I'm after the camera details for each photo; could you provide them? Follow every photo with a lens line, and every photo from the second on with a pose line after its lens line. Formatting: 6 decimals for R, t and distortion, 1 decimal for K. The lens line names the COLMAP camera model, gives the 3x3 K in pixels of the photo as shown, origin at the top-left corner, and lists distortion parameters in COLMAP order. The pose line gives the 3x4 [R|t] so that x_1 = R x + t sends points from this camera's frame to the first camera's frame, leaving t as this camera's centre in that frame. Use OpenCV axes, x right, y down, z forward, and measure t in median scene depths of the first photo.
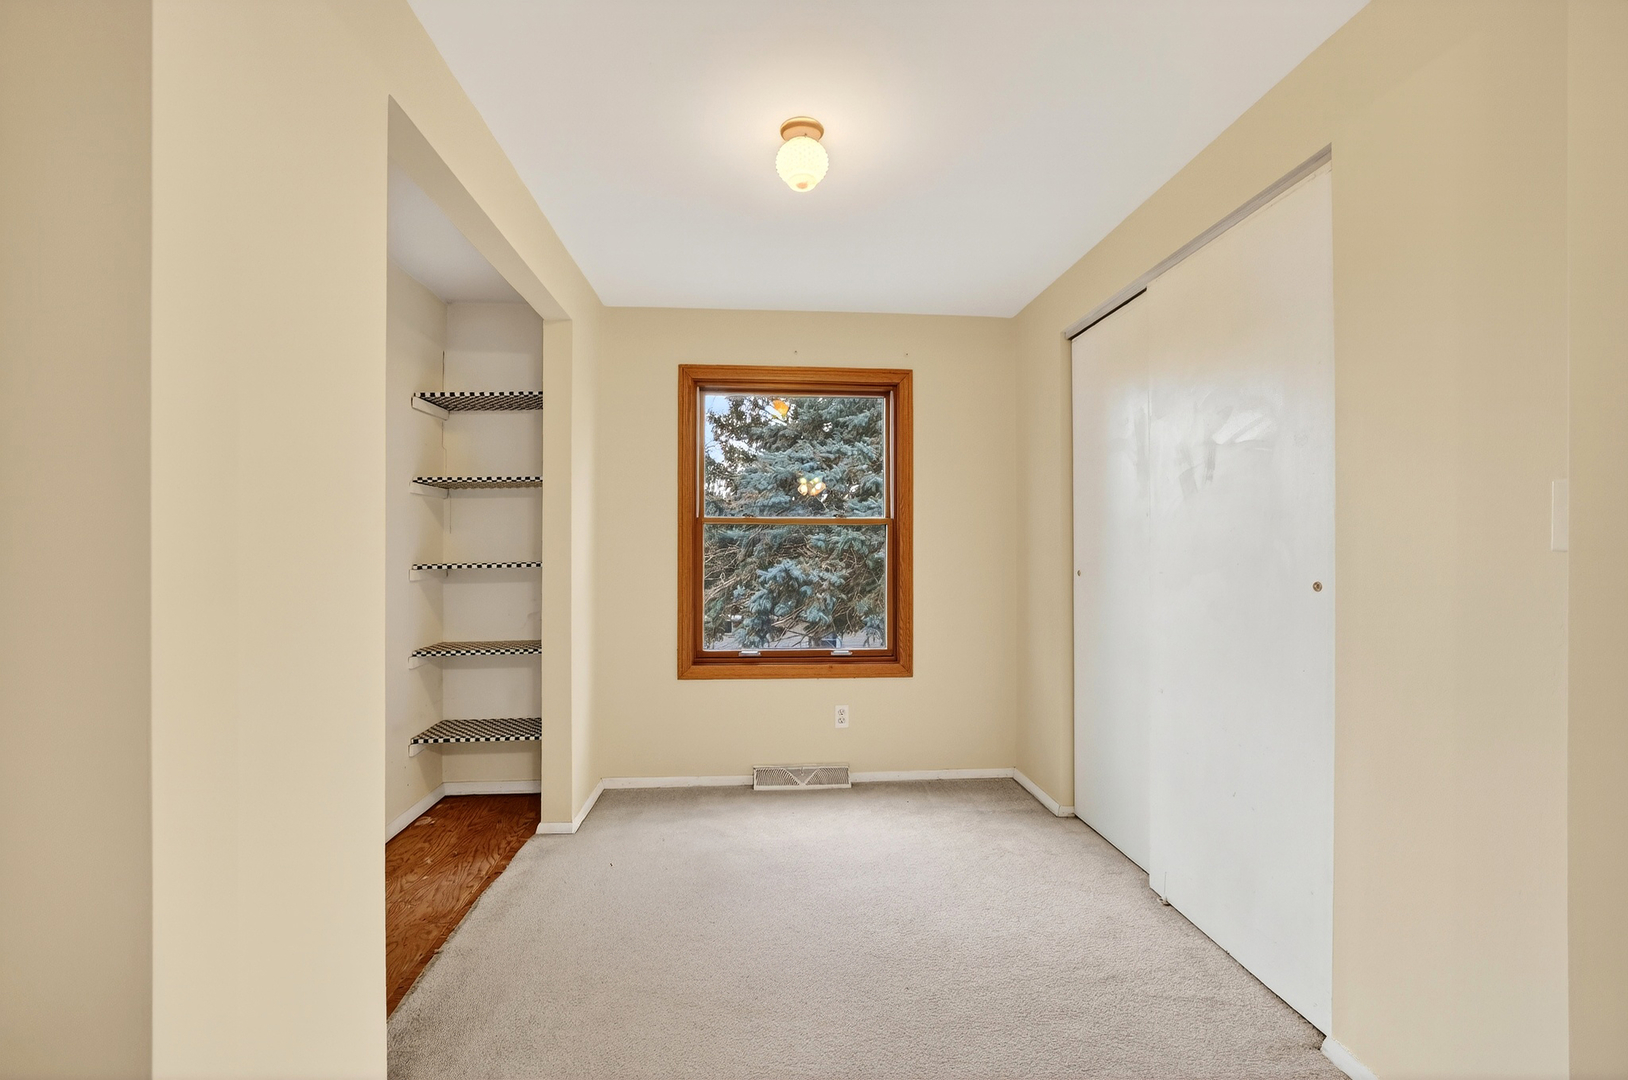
lens RADIAL K [[656.3, 0, 816.6], [0, 656.3, 543.3], [0, 0, 1]] dist [-0.014727, -0.000107]
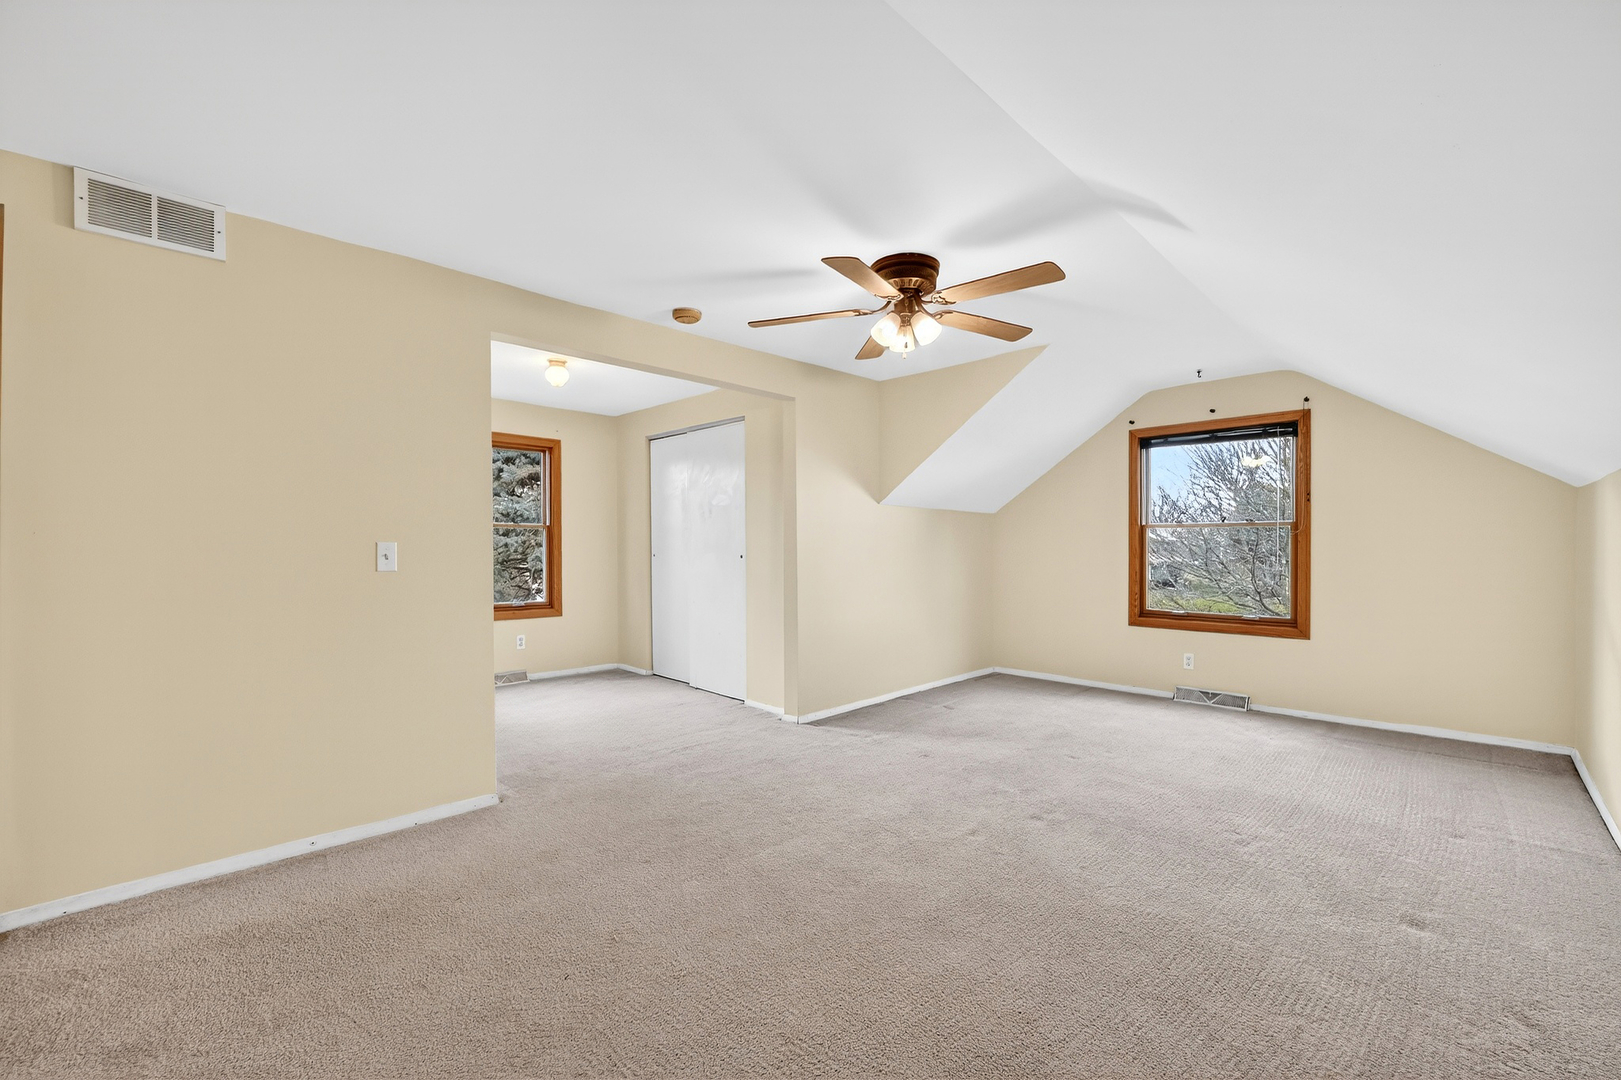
lens RADIAL K [[662.7, 0, 805.6], [0, 662.7, 541.9], [0, 0, 1]] dist [-0.016795, 0.000058]
pose [[0.771265, -0.000332, 0.636515, -0.505695], [-0.006529, 0.999943, 0.008433, -0.015762], [-0.636481, -0.010660, 0.771219, -0.825091]]
